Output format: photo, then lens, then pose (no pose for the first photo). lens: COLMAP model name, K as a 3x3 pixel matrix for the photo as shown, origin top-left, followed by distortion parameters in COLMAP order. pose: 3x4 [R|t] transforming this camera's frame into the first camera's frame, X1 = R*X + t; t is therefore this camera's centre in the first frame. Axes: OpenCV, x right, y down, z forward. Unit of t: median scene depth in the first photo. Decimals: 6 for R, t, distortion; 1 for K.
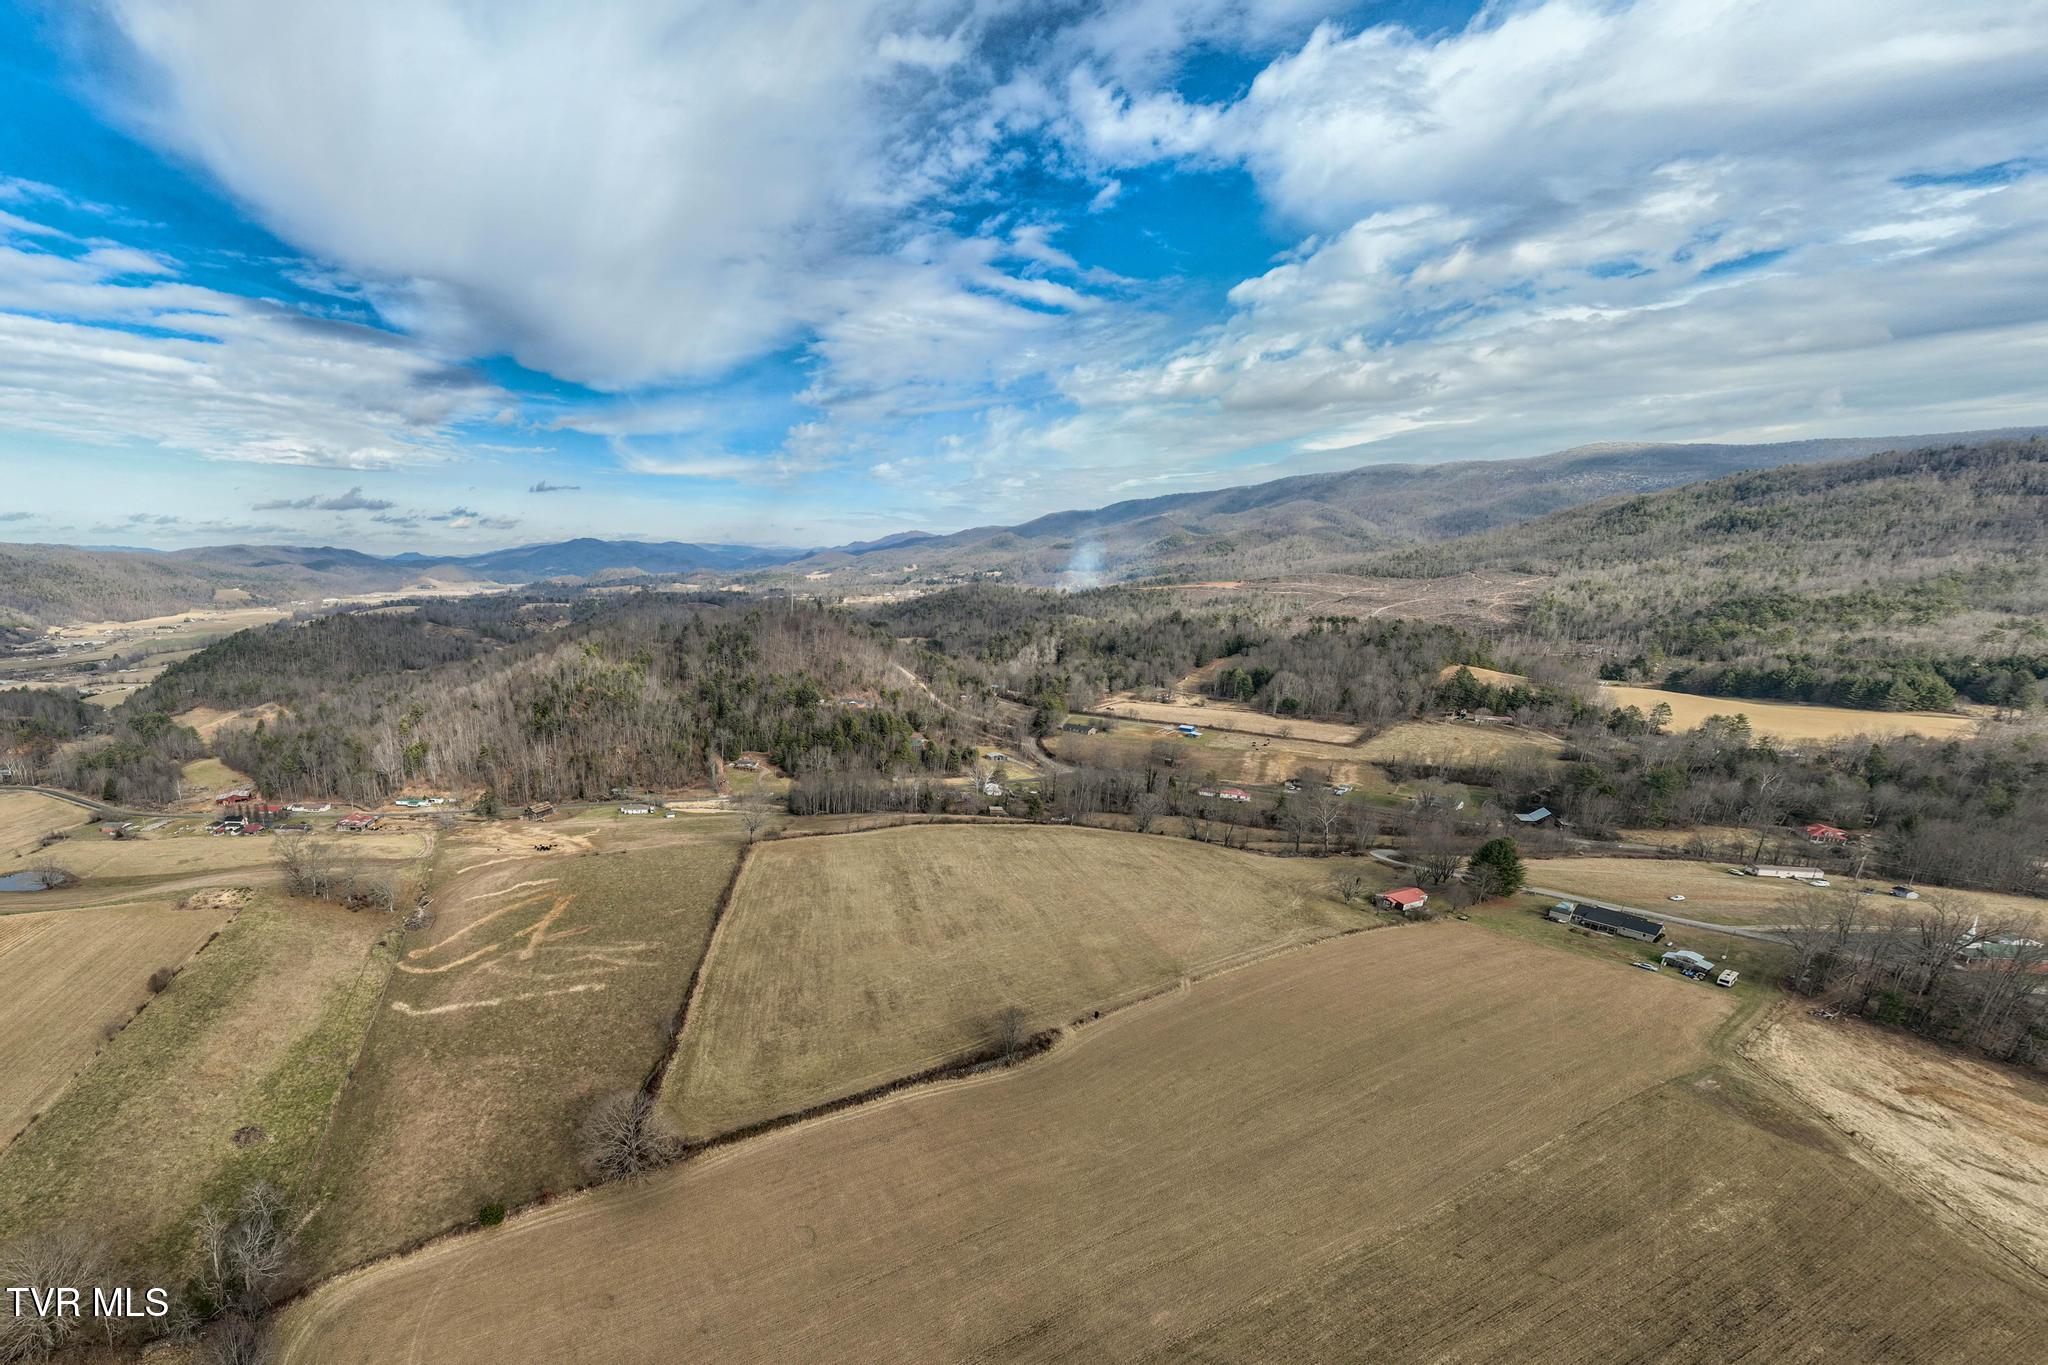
lens RADIAL K [[790.7, 0, 705.0], [0, 790.7, 752.0], [0, 0, 1]] dist [0.001133, 0.000033]
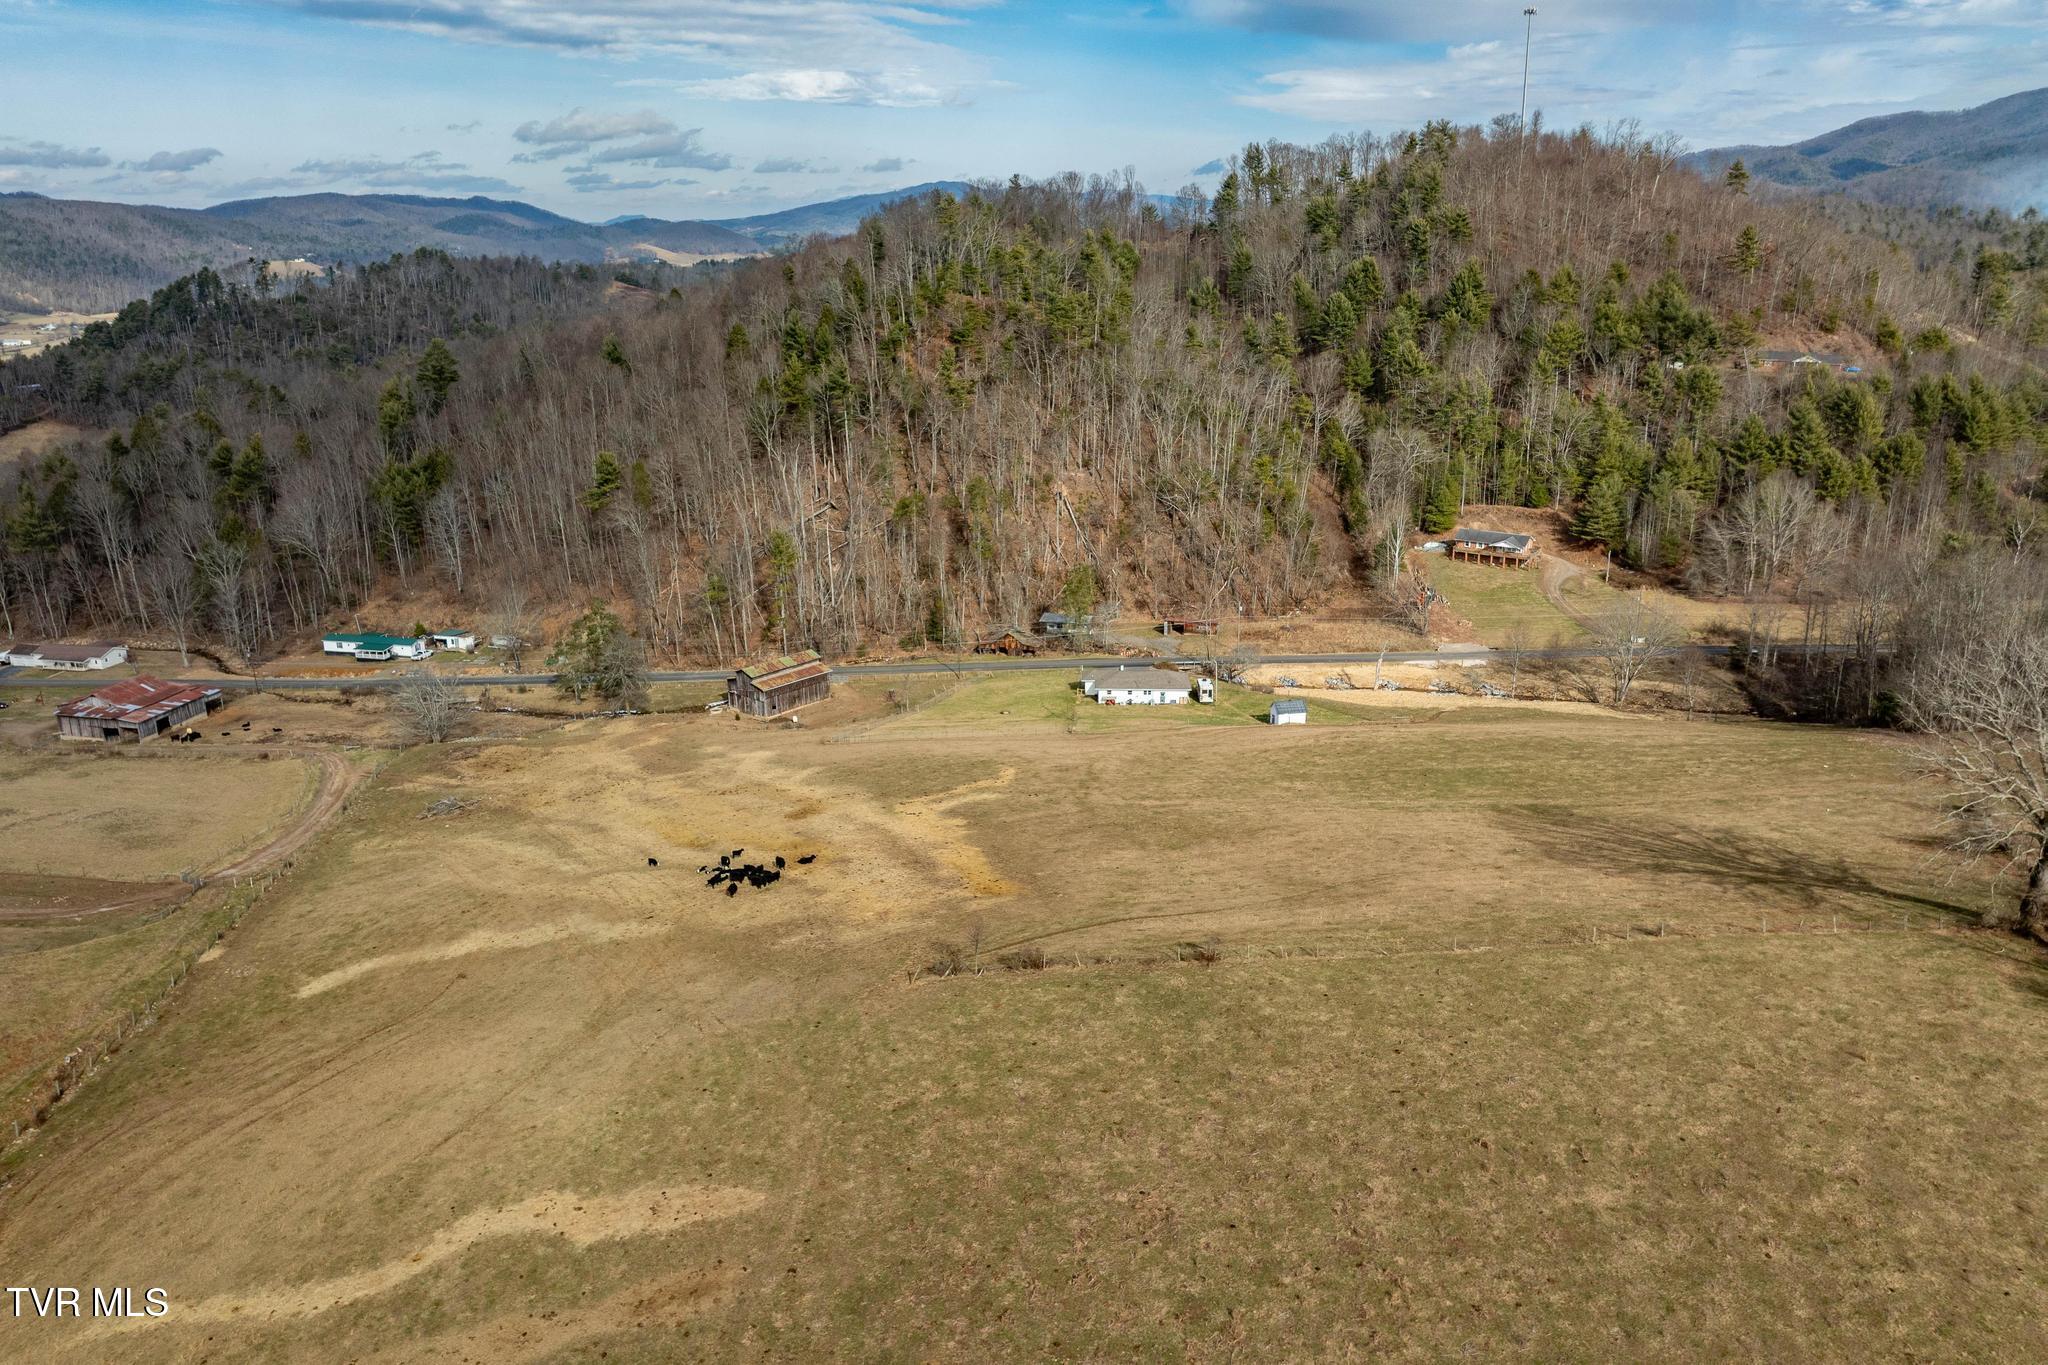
lens RADIAL K [[1443.3, 0, 1026.0], [0, 1443.3, 656.0], [0, 0, 1]] dist [-0.025816, -0.029262]
pose [[0.995851, 0.021818, -0.088350, -0.133670], [-0.017426, 0.998588, 0.050179, 0.062281], [0.089320, -0.048431, 0.994825, 0.836217]]
